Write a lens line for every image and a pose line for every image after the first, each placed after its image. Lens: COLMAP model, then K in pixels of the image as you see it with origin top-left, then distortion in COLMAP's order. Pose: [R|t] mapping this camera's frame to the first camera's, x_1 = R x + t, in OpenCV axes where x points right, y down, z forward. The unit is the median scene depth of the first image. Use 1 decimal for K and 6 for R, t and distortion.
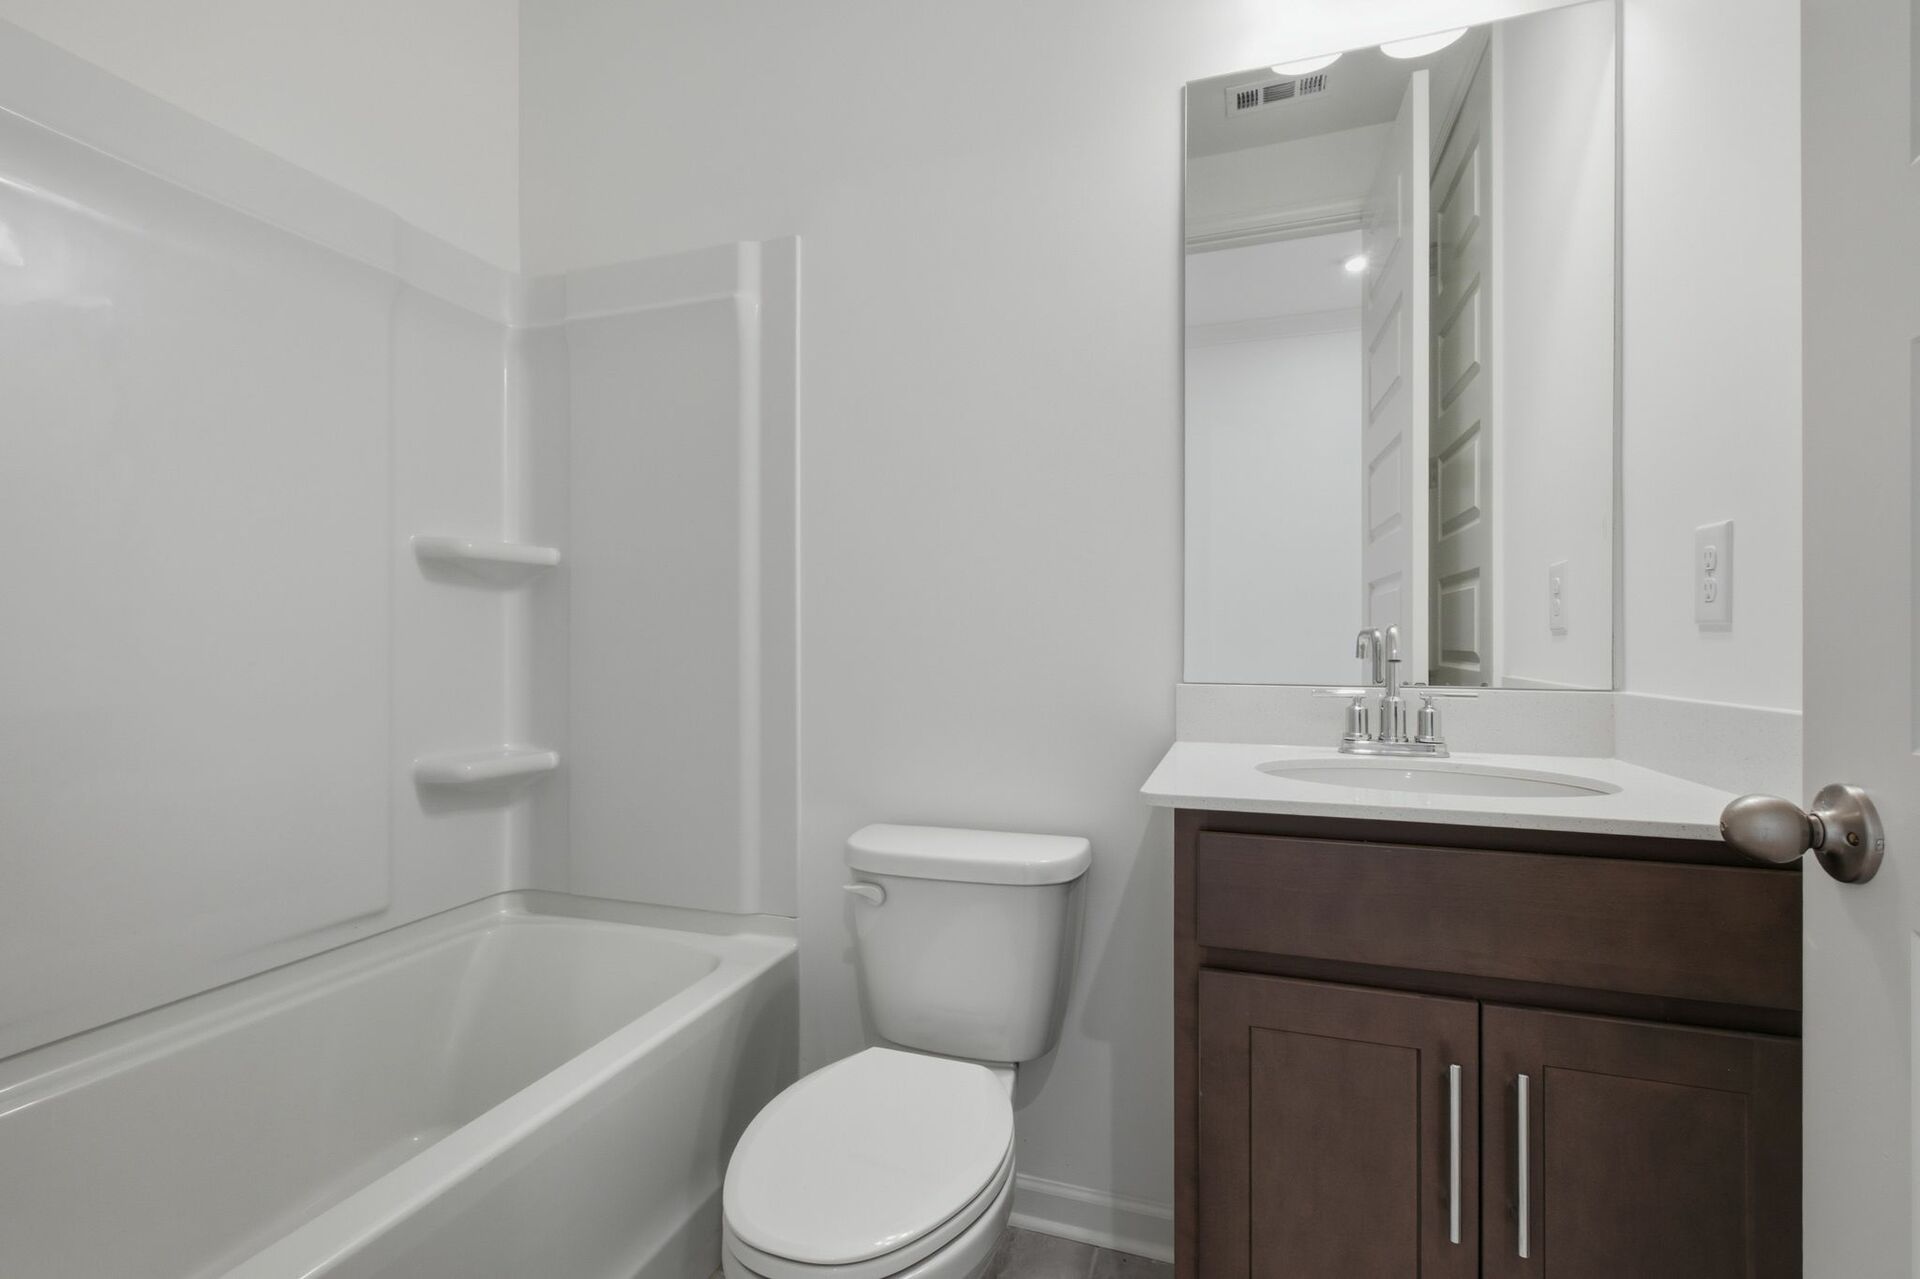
lens RADIAL K [[845.2, 0, 958.3], [0, 845.2, 641.3], [0, 0, 1]] dist [0.000966, -0.000836]
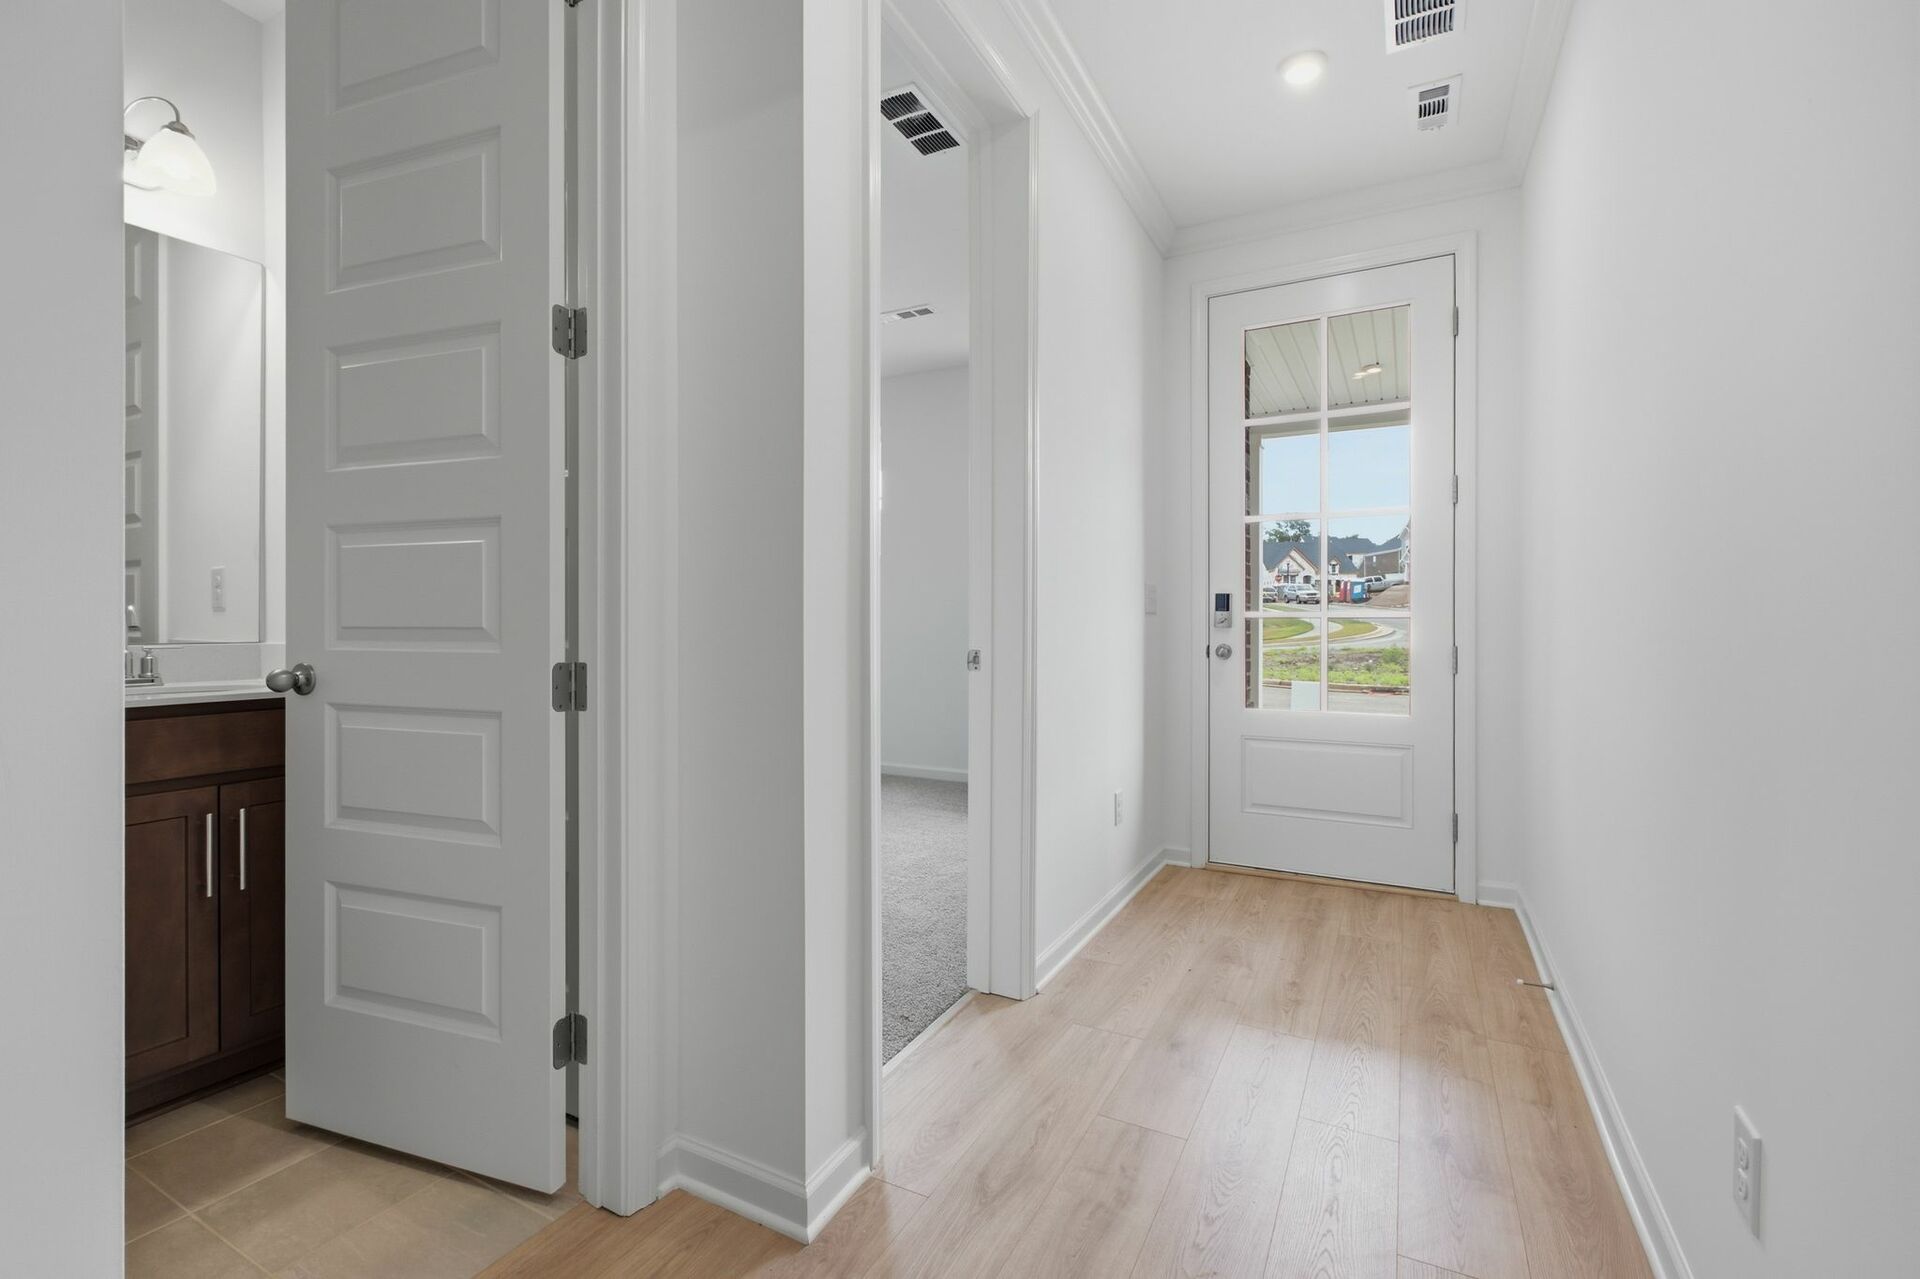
lens RADIAL K [[845.2, 0, 960.5], [0, 845.2, 625.2], [0, 0, 1]] dist [0.000966, -0.000836]
pose [[0.155577, -0.011902, 0.987752, -0.818372], [-0.007474, 0.999885, 0.013225, -0.014895], [-0.987795, -0.009440, 0.155470, -0.808857]]
